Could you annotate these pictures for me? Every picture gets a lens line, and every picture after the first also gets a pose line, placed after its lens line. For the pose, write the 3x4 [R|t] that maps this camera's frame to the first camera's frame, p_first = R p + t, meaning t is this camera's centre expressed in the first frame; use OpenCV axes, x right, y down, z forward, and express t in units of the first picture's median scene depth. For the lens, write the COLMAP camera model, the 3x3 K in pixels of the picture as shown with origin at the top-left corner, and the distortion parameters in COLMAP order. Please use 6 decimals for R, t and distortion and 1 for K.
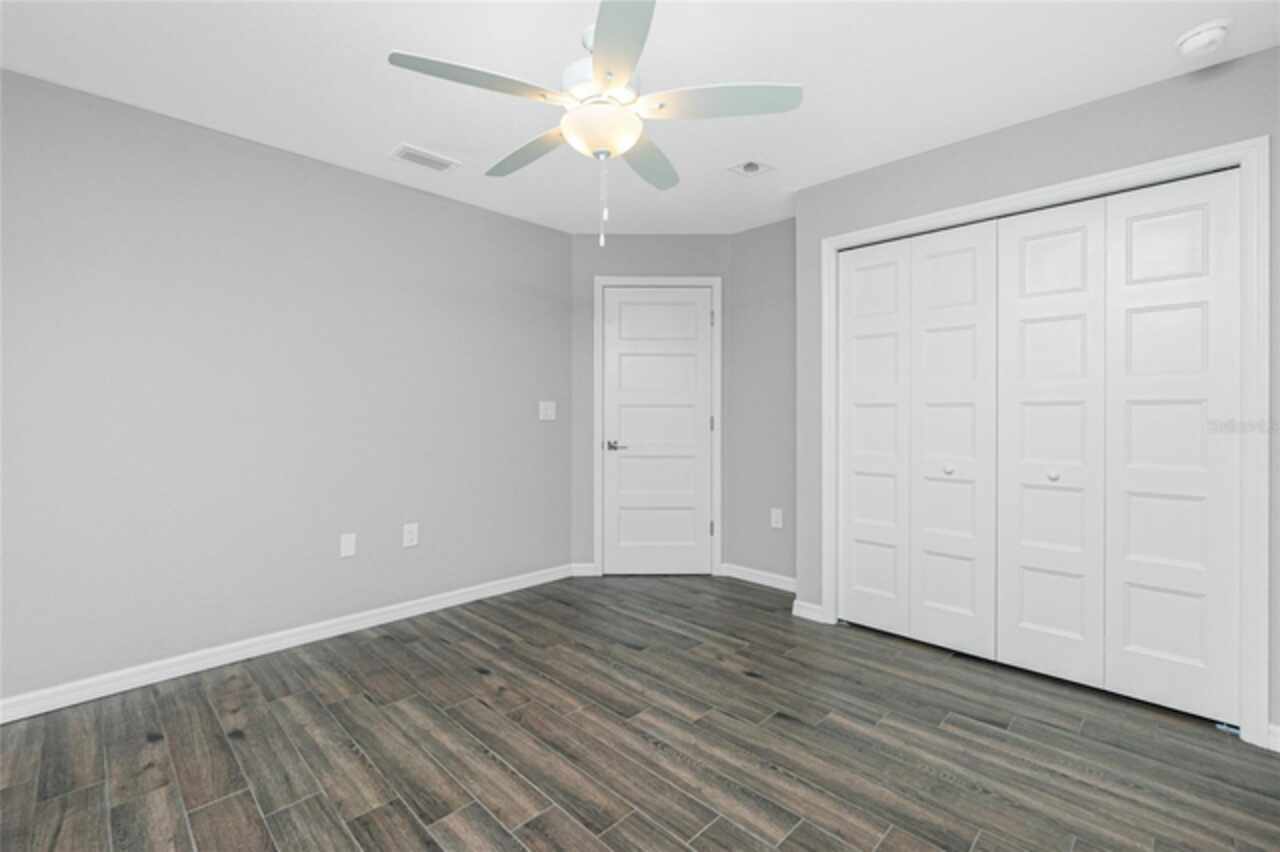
lens RADIAL K [[554.5, 0, 640.0], [0, 554.5, 426.0], [0, 0, 1]] dist [-0.003021, 0.000082]
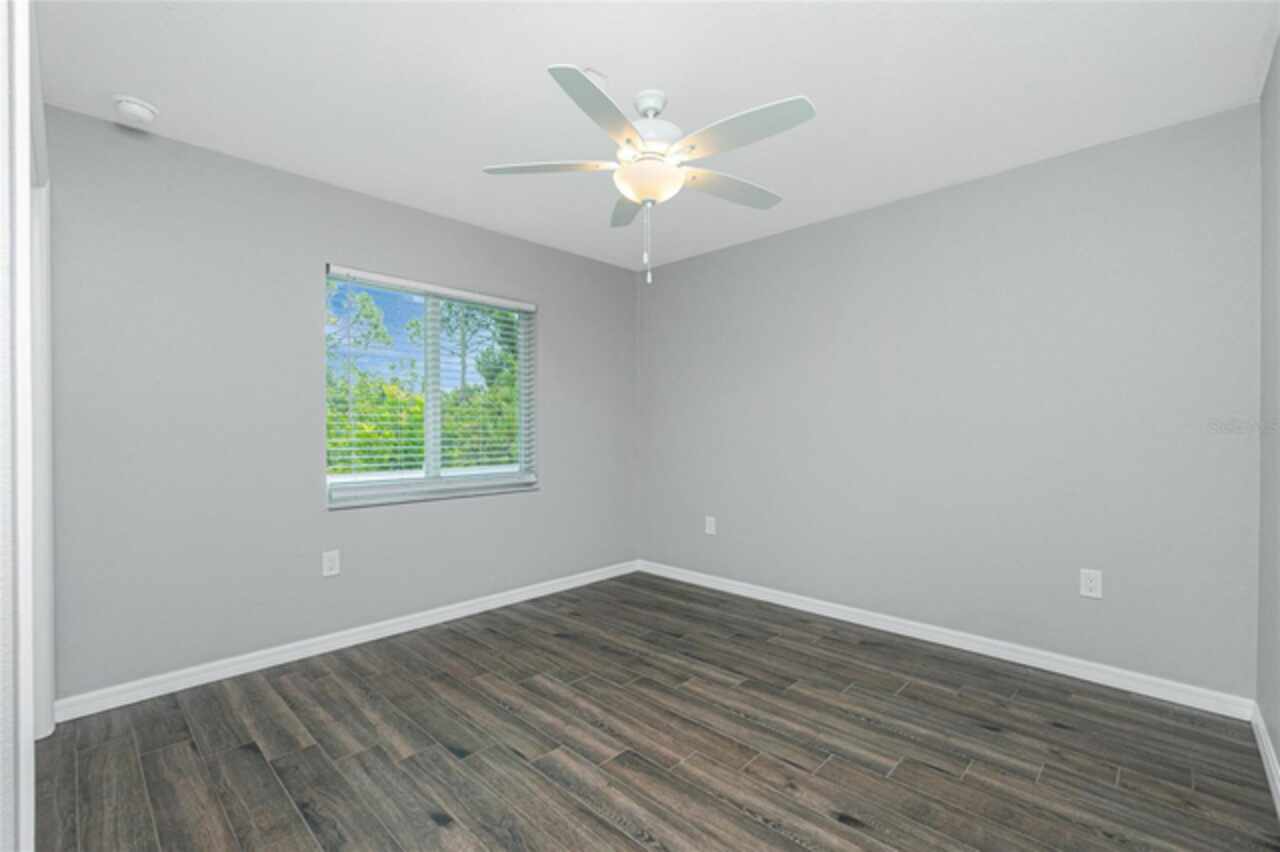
lens RADIAL K [[554.5, 0, 640.0], [0, 554.5, 426.0], [0, 0, 1]] dist [-0.003021, 0.000082]
pose [[-0.999920, 0.000348, -0.012678, -0.033195], [0.000086, 0.999787, 0.020630, -0.049482], [0.012683, 0.020627, -0.999707, 2.059821]]
